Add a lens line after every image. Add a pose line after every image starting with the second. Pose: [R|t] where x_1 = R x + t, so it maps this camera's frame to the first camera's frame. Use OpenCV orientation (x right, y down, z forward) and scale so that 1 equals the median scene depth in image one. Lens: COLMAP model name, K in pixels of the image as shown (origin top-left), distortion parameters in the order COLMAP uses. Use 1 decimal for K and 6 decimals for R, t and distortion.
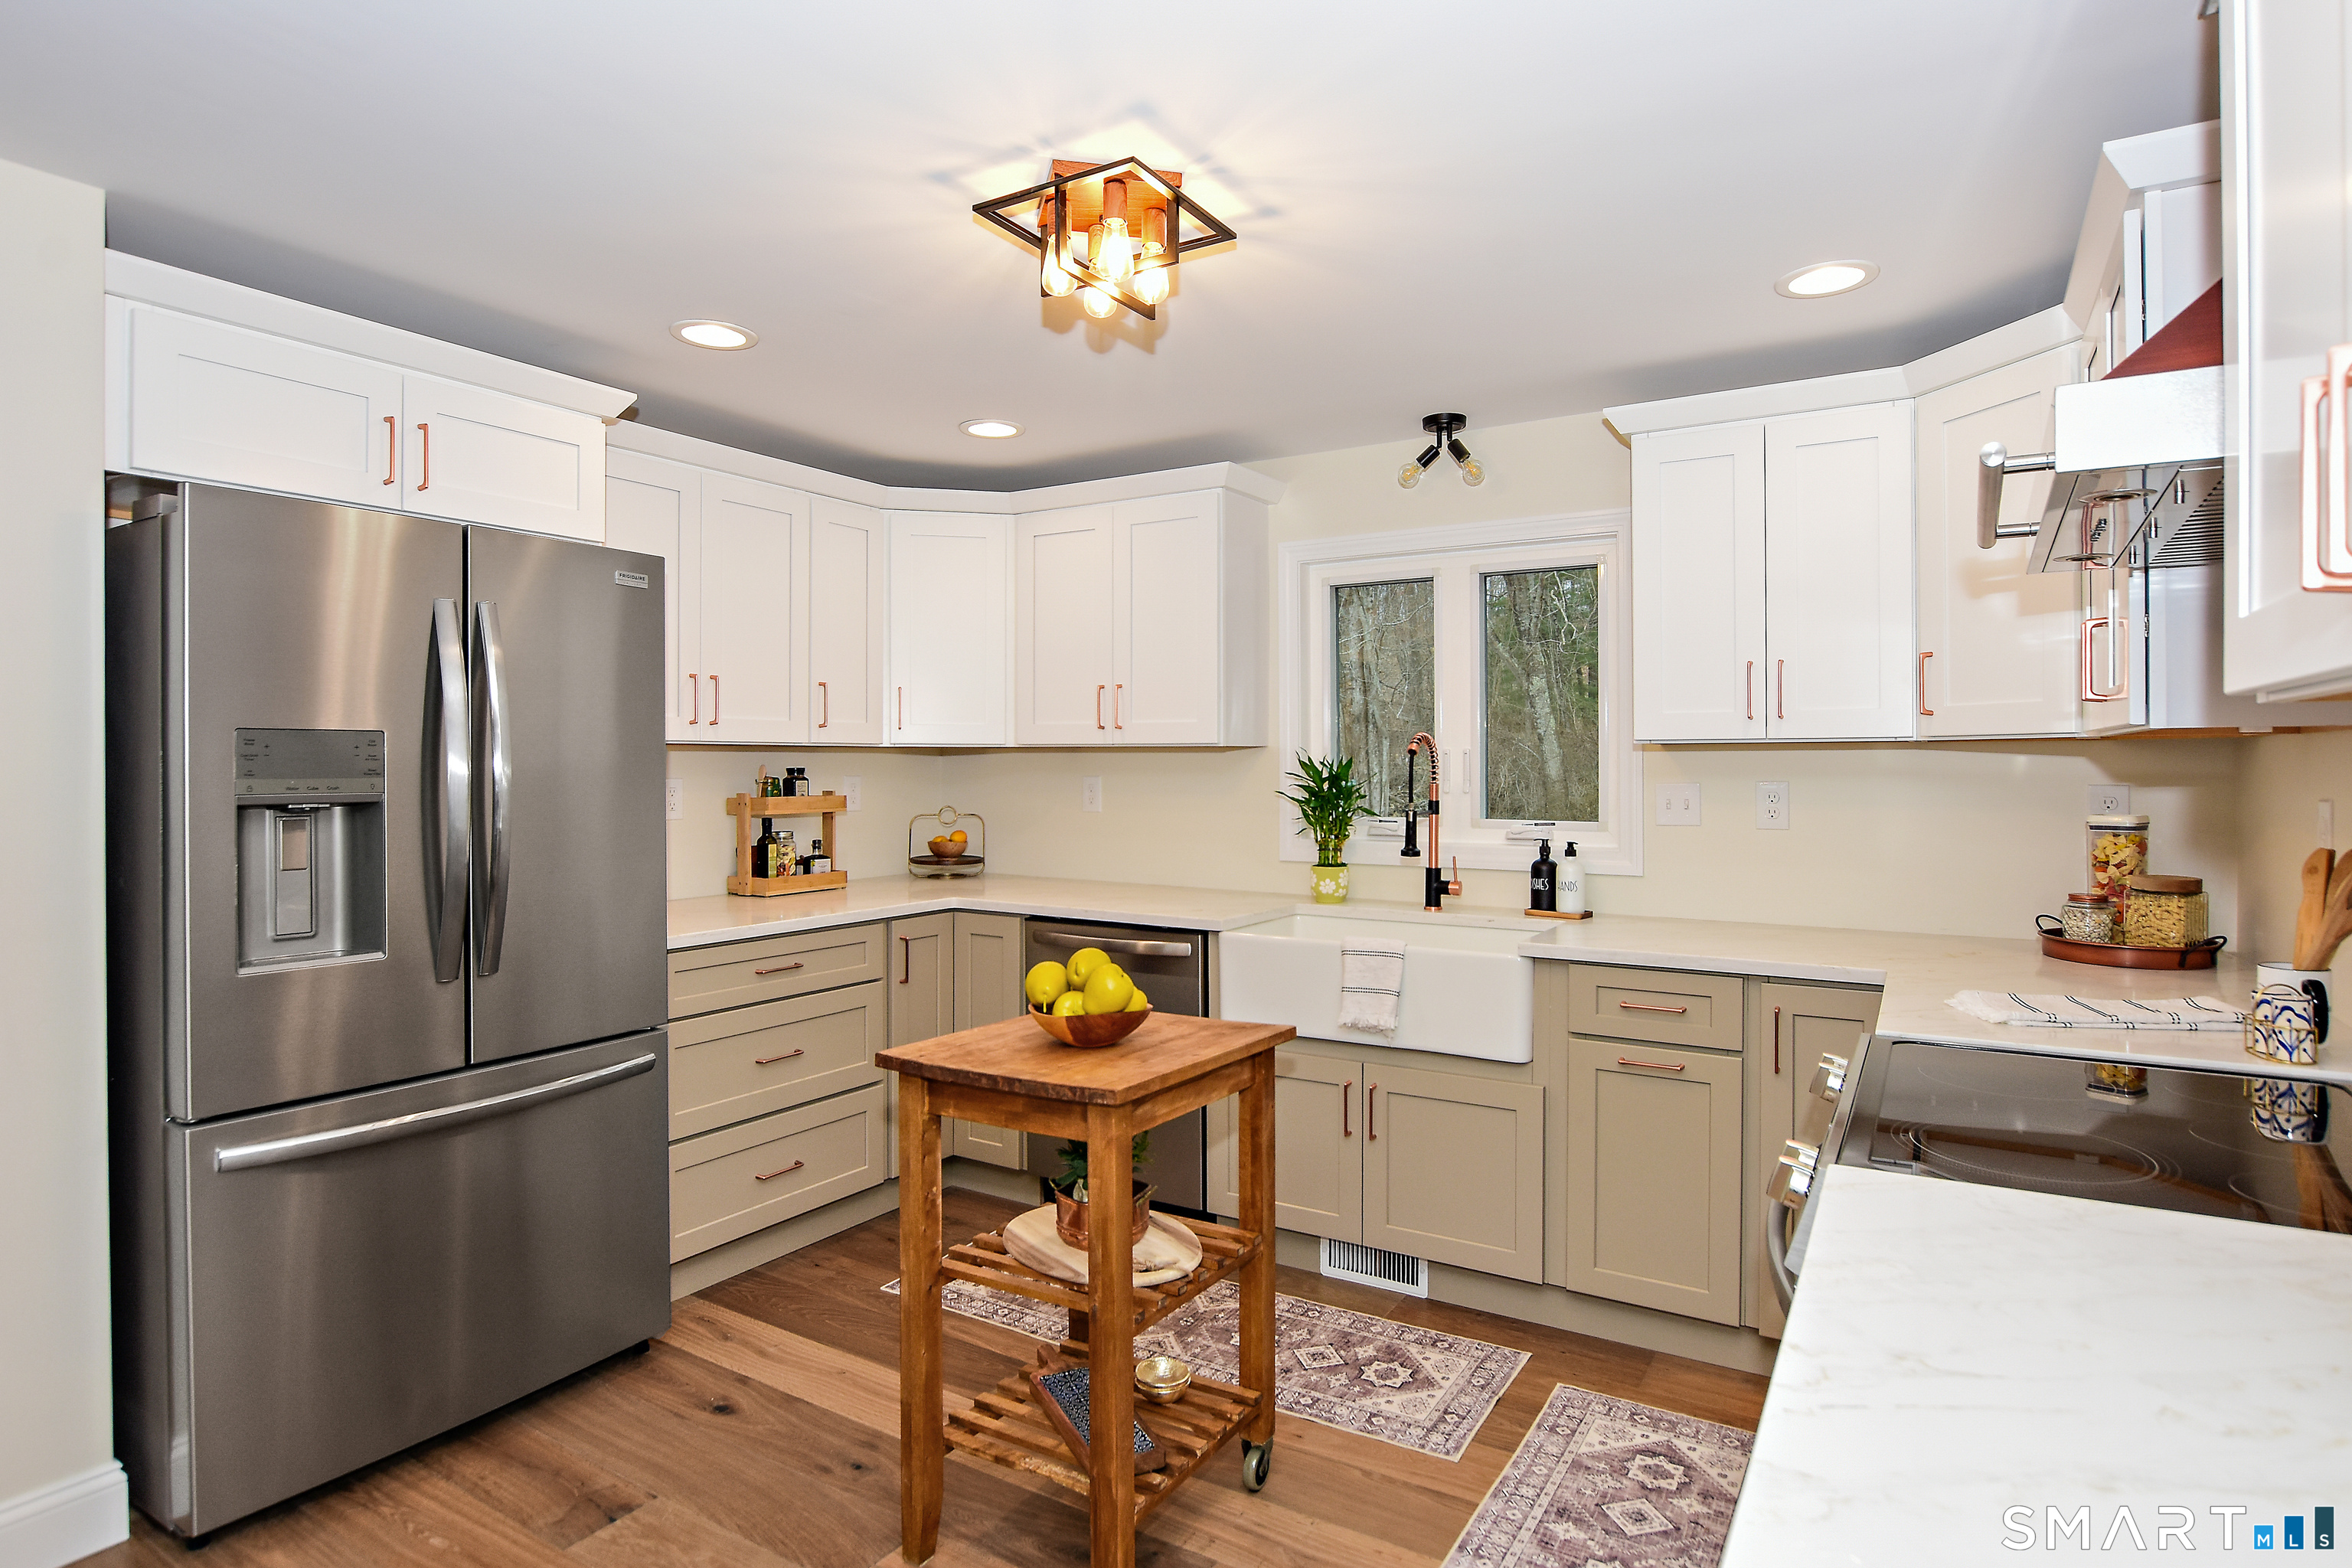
lens RADIAL K [[1254.3, 0, 1170.0], [0, 1254.3, 753.0], [0, 0, 1]] dist [-0.002061, 0.000235]
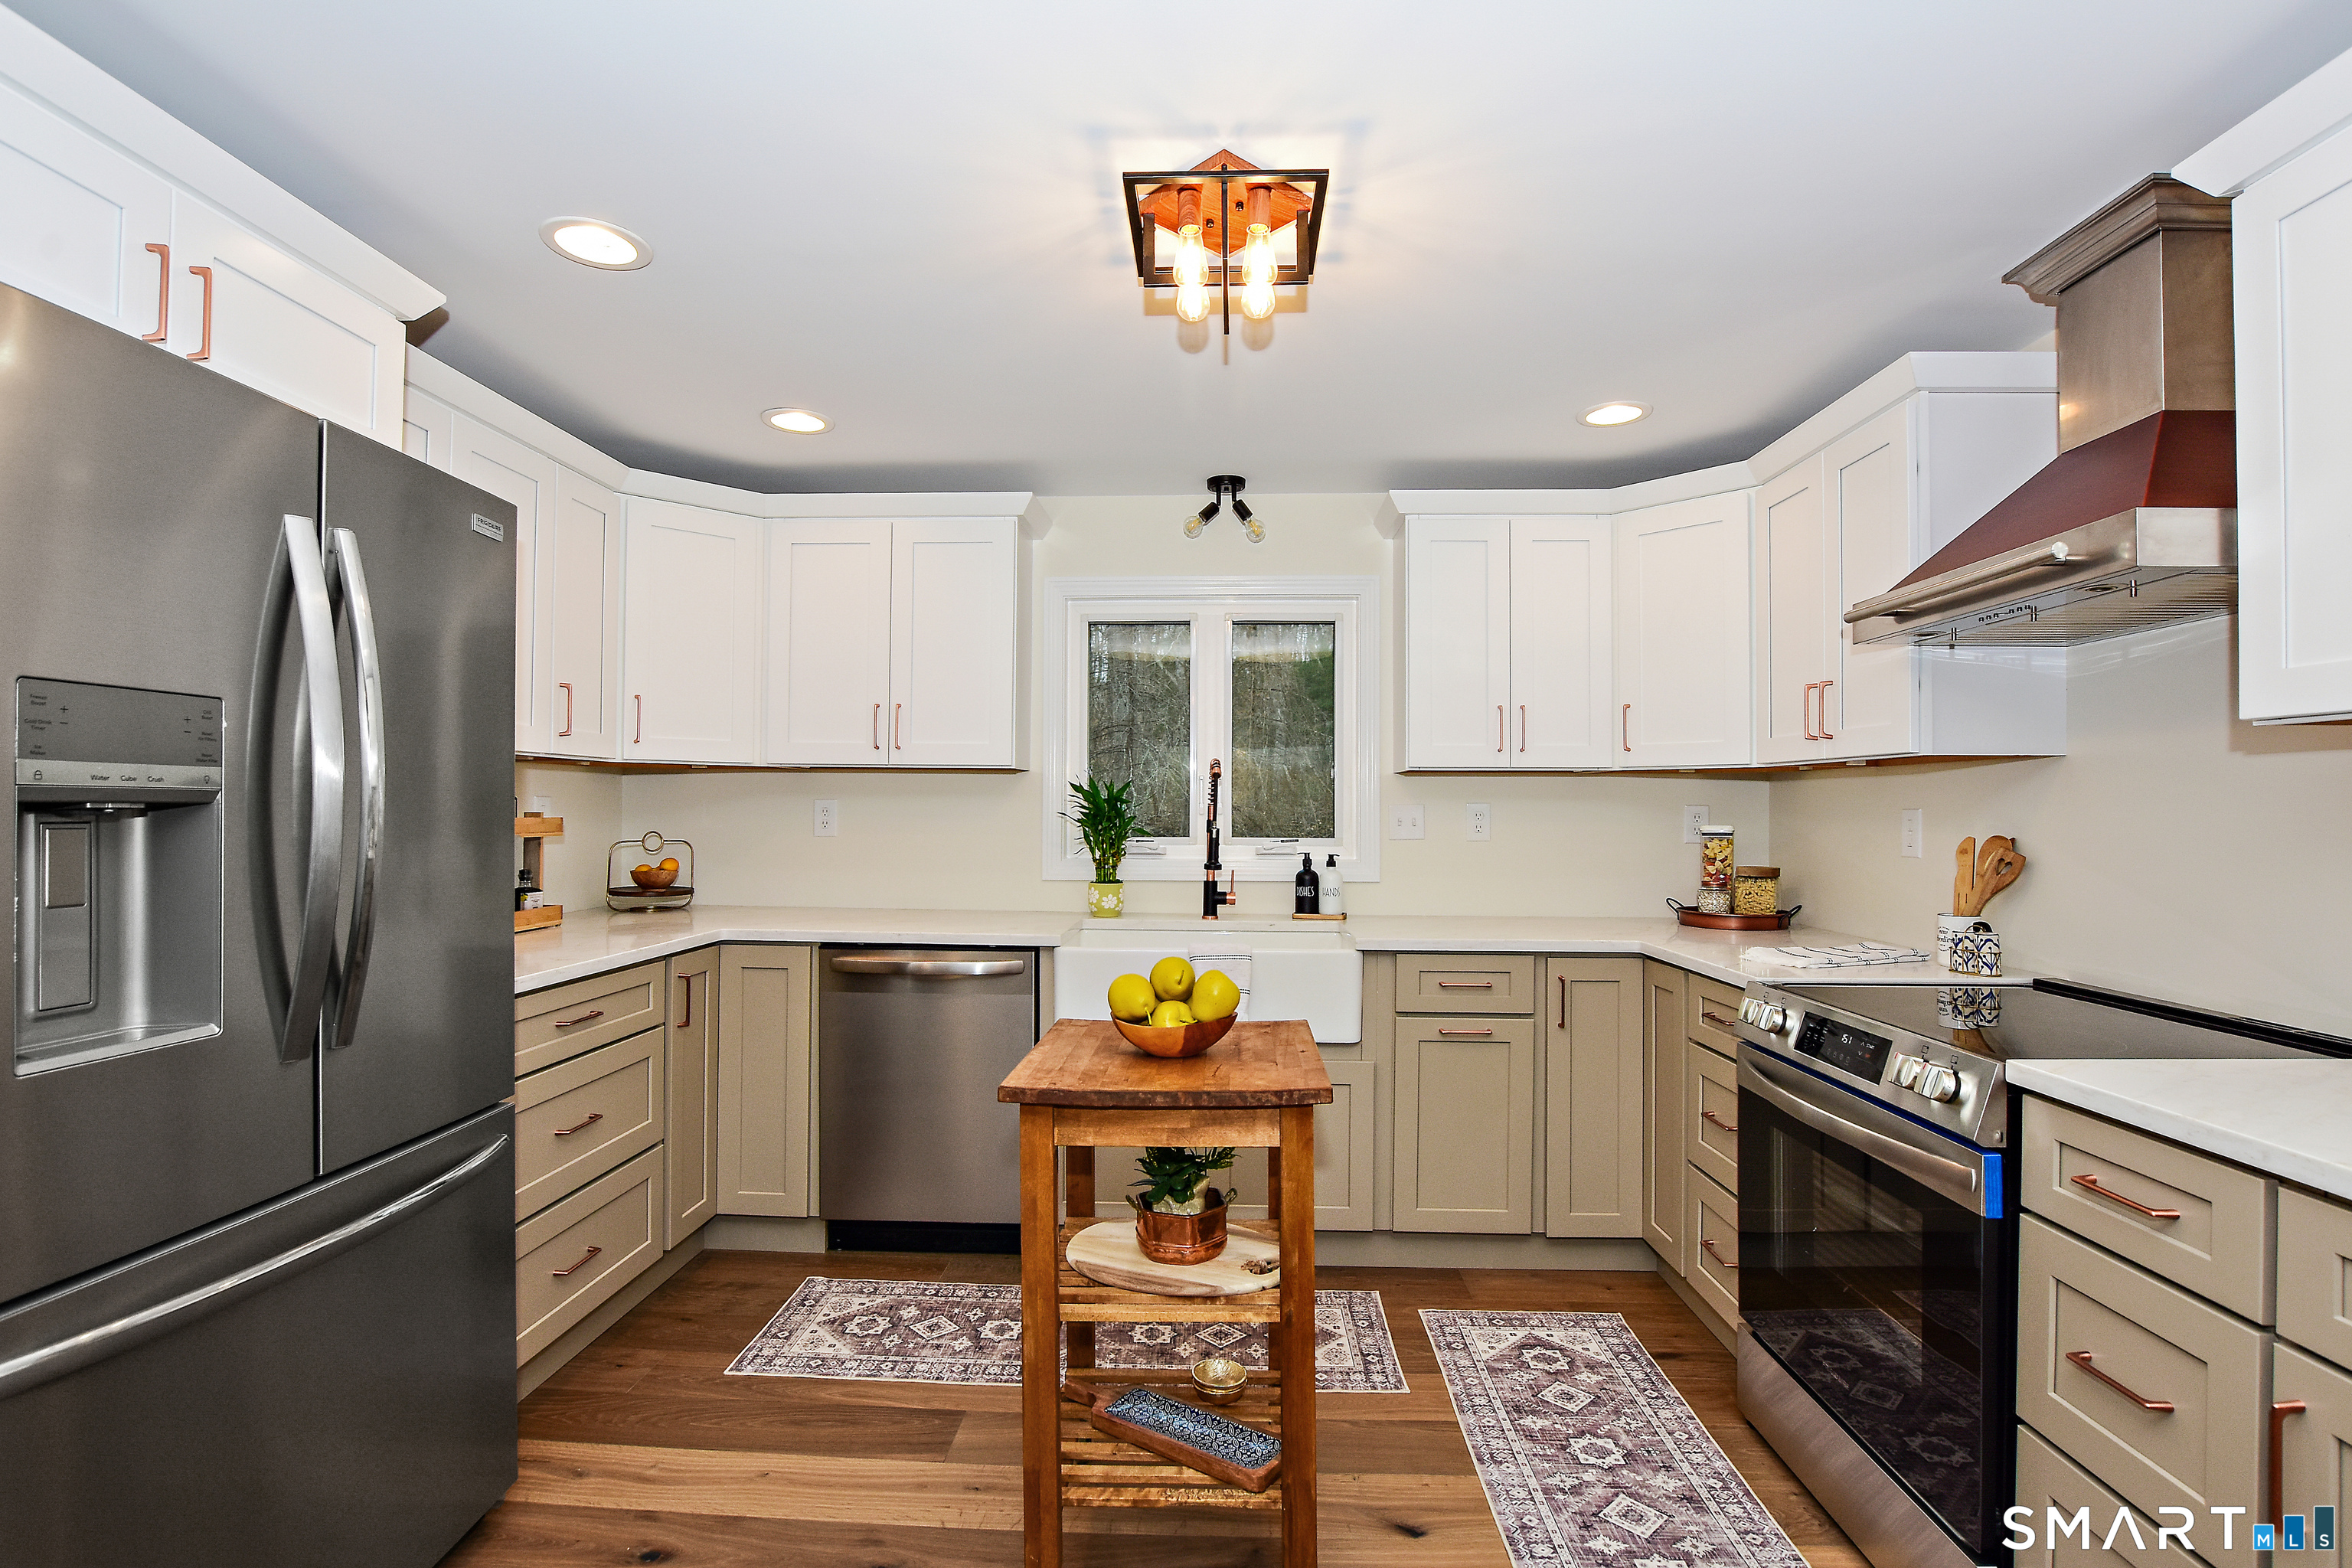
lens RADIAL K [[1122.7, 0, 1176.0], [0, 1122.7, 784.0], [0, 0, 1]] dist [-0.017014, 0.000142]
pose [[0.871132, 0.016445, 0.490774, -0.342863], [-0.009982, 0.999826, -0.015784, 0.024187], [-0.490948, 0.008851, 0.871144, 0.162731]]
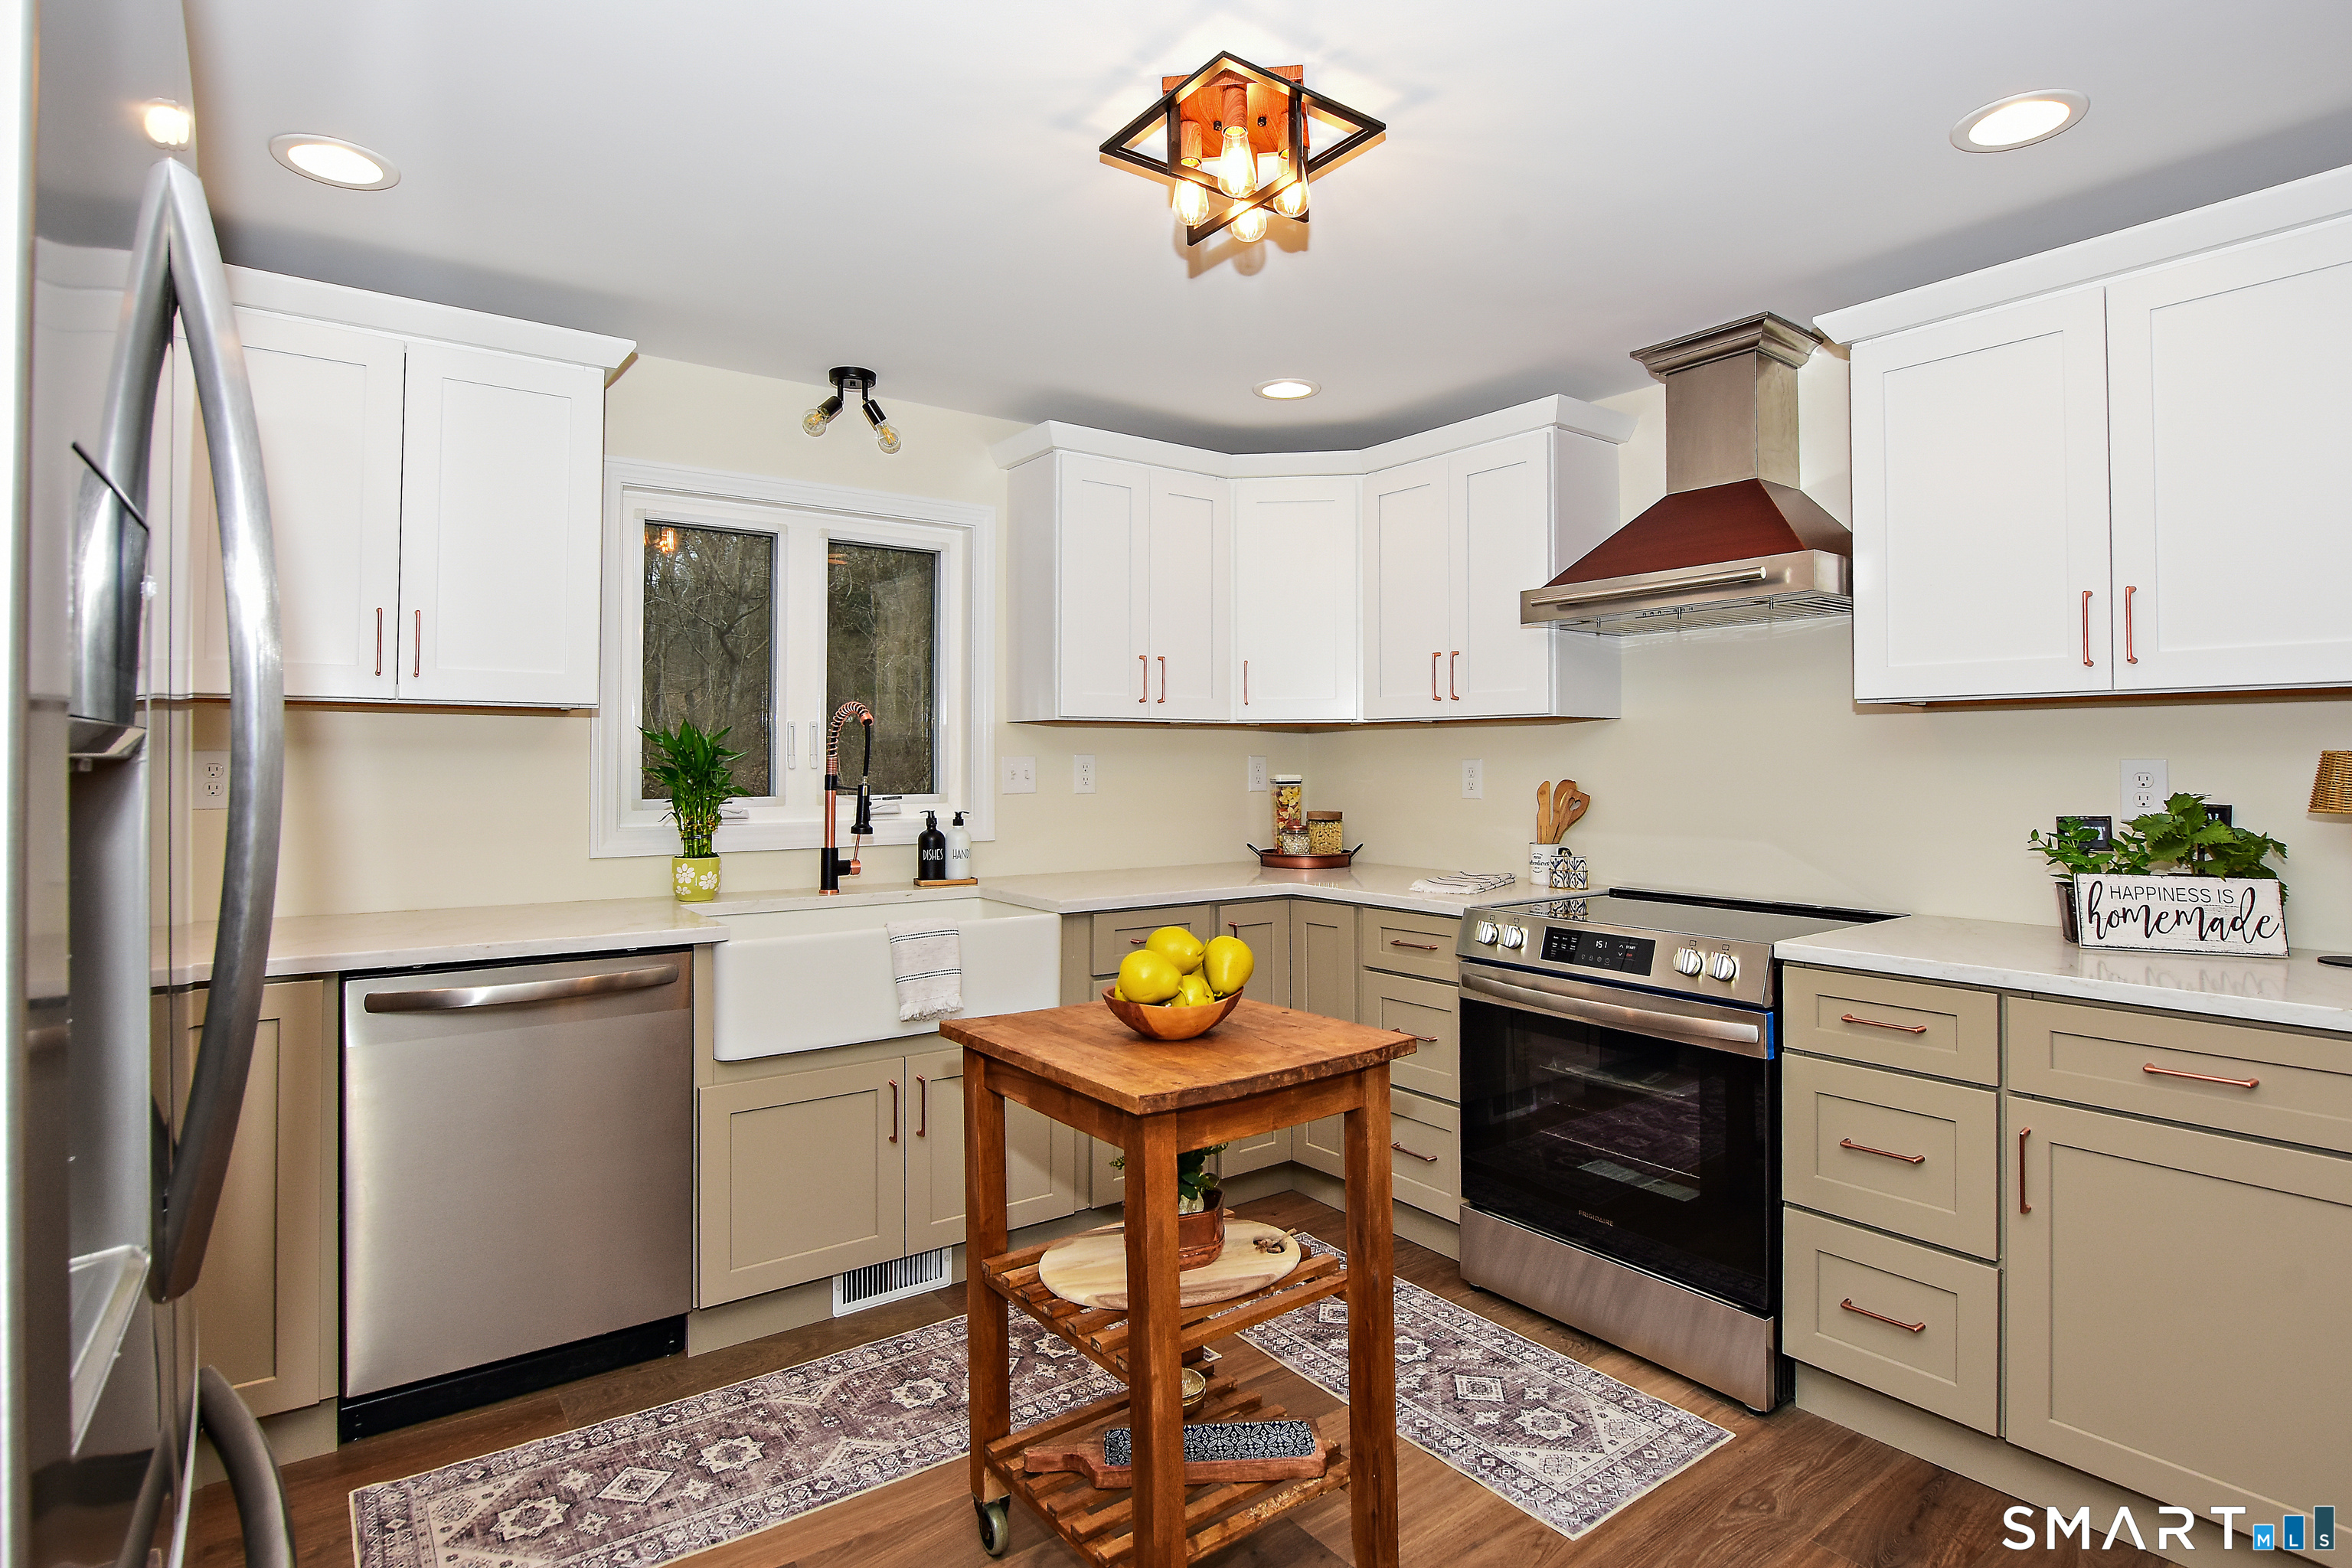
lens RADIAL K [[1213.6, 0, 1190.8], [0, 1213.6, 723.3], [0, 0, 1]] dist [-0.017057, 0.000317]
pose [[0.362033, 0.031104, 0.931646, -0.593241], [-0.008072, 0.999510, -0.030233, 0.027069], [-0.932130, 0.003425, 0.362107, 0.473408]]
